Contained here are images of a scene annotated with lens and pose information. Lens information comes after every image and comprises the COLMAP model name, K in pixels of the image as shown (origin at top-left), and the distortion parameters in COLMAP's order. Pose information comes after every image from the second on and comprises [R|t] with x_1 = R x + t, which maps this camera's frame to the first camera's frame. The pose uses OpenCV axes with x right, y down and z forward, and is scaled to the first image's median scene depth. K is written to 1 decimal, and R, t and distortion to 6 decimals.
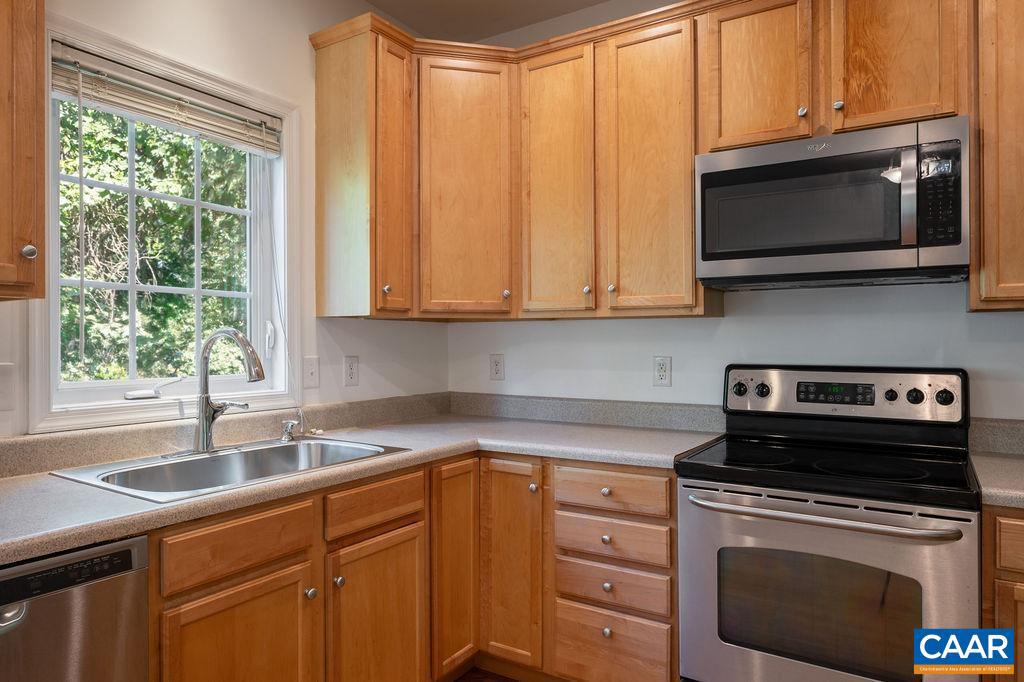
lens RADIAL K [[651.0, 0, 514.9], [0, 651.0, 339.4], [0, 0, 1]] dist [-0.002949, 0.000869]
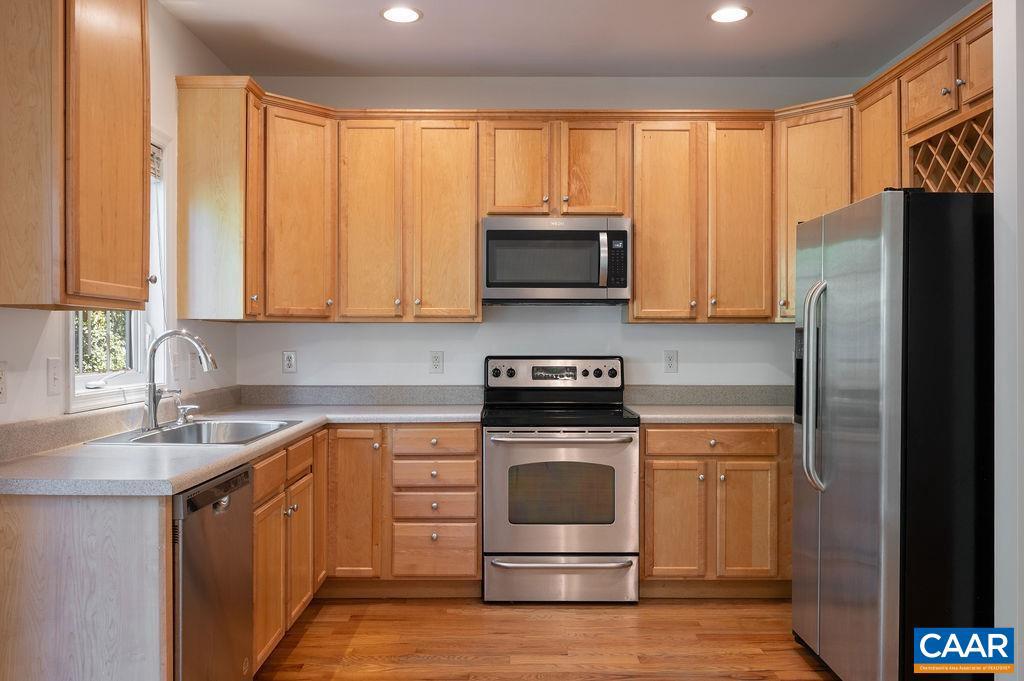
lens RADIAL K [[835.0, 0, 511.8], [0, 835.0, 344.7], [0, 0, 1]] dist [-0.008267, -0.003809]
pose [[0.838639, -0.002538, 0.544681, -0.675982], [-0.003063, 0.999951, 0.009377, -0.004854], [-0.544678, -0.009532, 0.838591, -0.622180]]
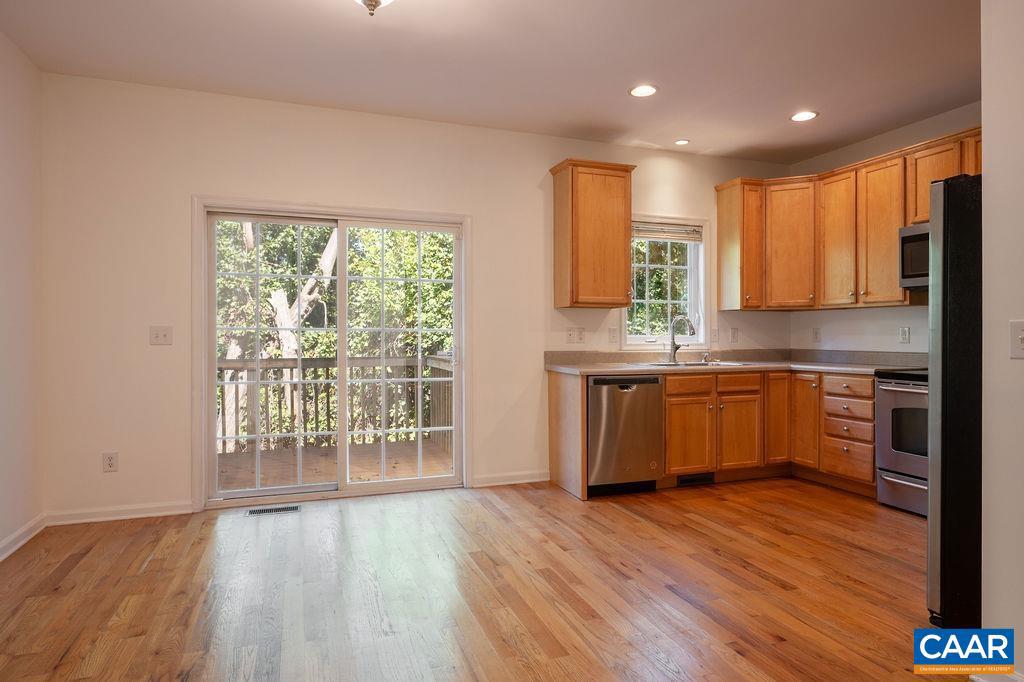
lens RADIAL K [[597.3, 0, 510.4], [0, 597.3, 345.6], [0, 0, 1]] dist [-0.002145, 0.000684]
pose [[0.790358, 0.011388, -0.612539, 0.437708], [0.003630, 0.999723, 0.023271, 0.040418], [0.612635, -0.020616, 0.790097, -1.186813]]
